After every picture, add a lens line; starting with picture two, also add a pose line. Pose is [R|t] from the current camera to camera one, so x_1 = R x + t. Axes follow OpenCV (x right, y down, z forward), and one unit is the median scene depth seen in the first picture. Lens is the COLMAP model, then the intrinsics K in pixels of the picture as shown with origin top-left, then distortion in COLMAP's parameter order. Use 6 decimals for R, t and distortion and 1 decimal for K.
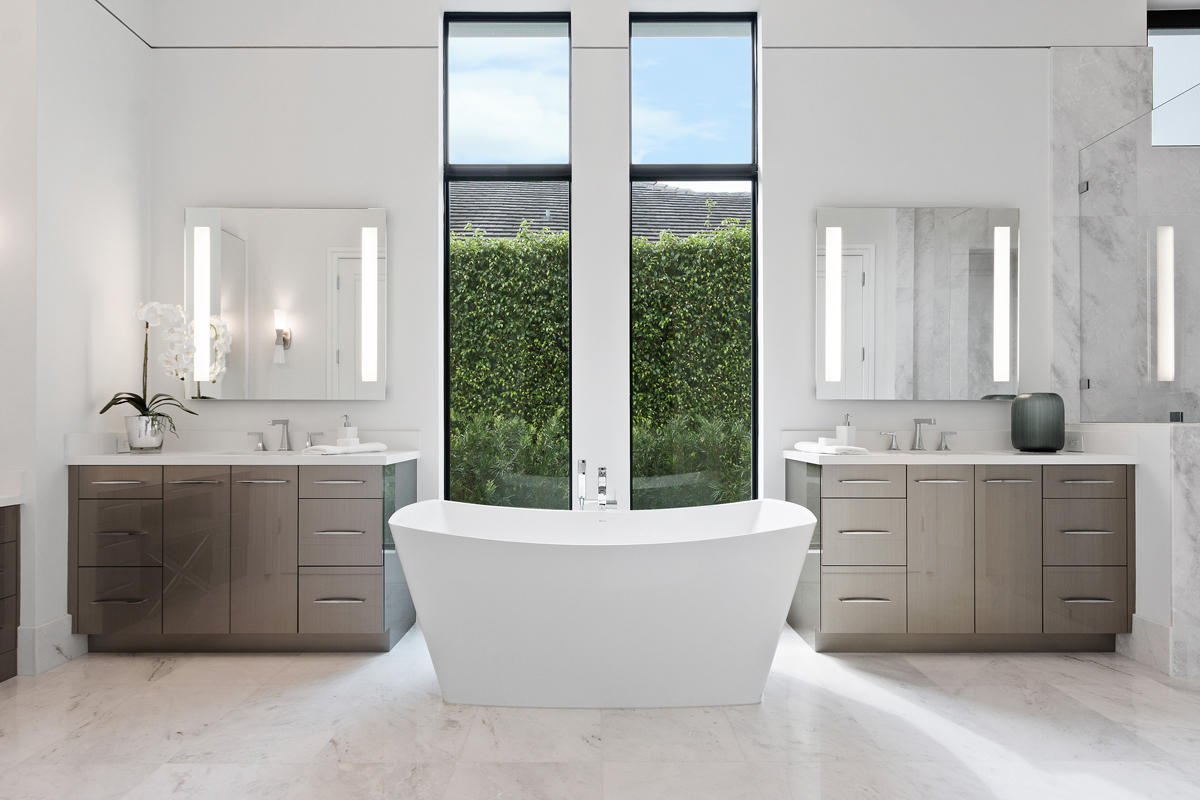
lens RADIAL K [[642.8, 0, 594.5], [0, 642.8, 424.0], [0, 0, 1]] dist [0.000824, -0.000677]
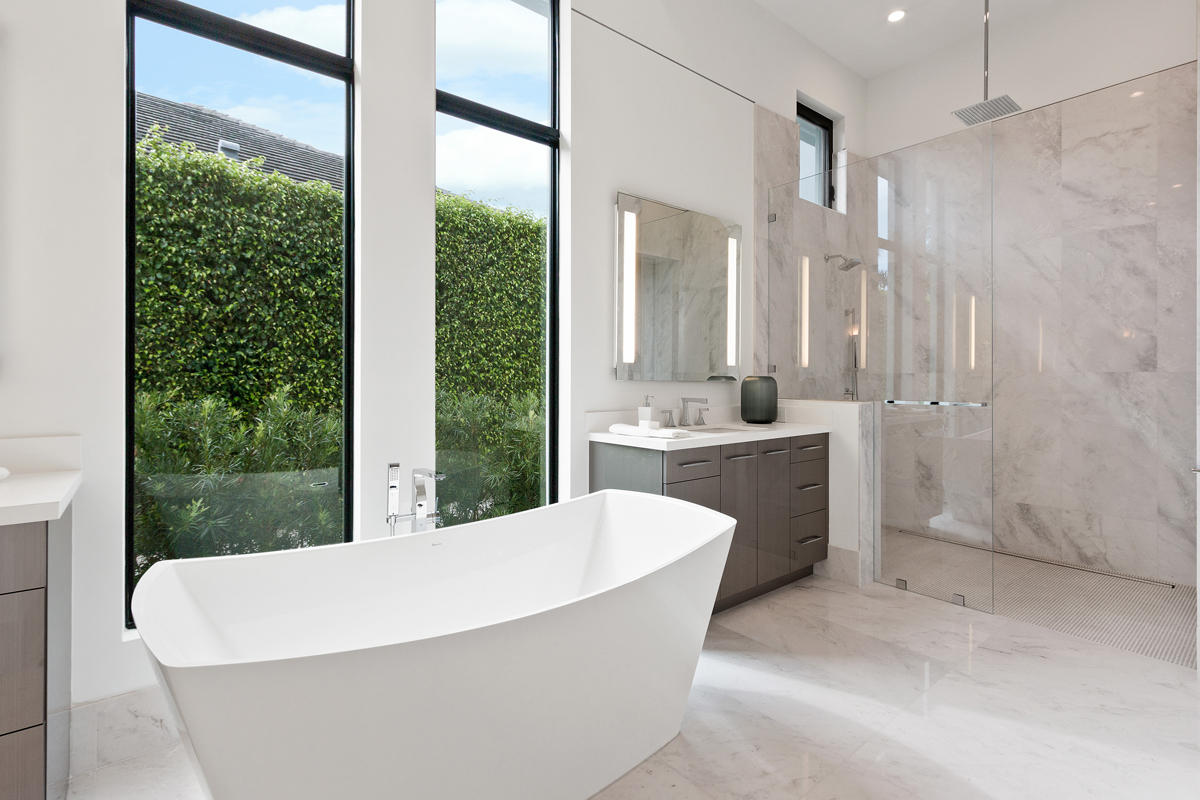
lens RADIAL K [[561.1, 0, 597.7], [0, 561.1, 380.6], [0, 0, 1]] dist [0.000950, 0.000221]
pose [[0.779232, 0.000939, 0.626735, -0.118189], [0.000563, 0.999997, -0.002198, -0.018508], [-0.626735, 0.002065, 0.779229, 0.173287]]
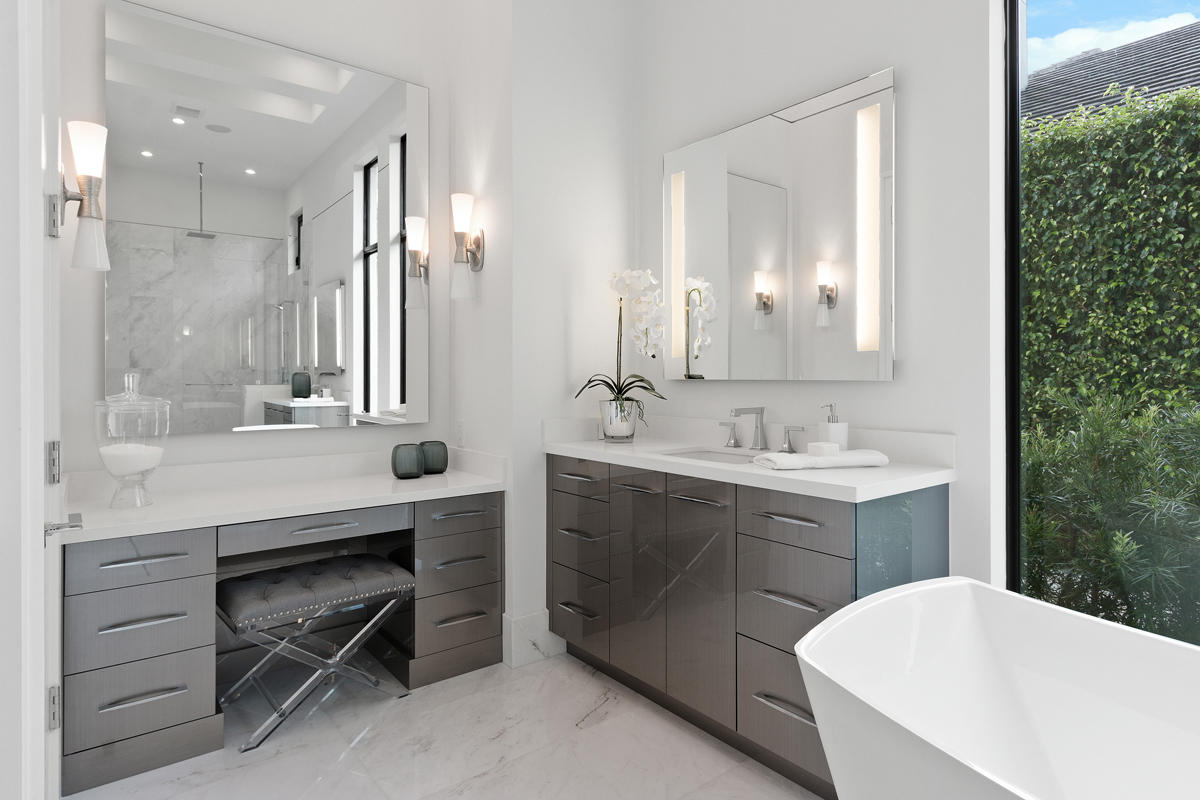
lens RADIAL K [[652.5, 0, 599.8], [0, 652.5, 377.5], [0, 0, 1]] dist [0.001217, -0.000040]
pose [[0.620617, -0.001204, -0.784113, -0.005263], [-0.003110, 0.999987, -0.003997, -0.019766], [0.784108, 0.004920, 0.620605, 0.209682]]
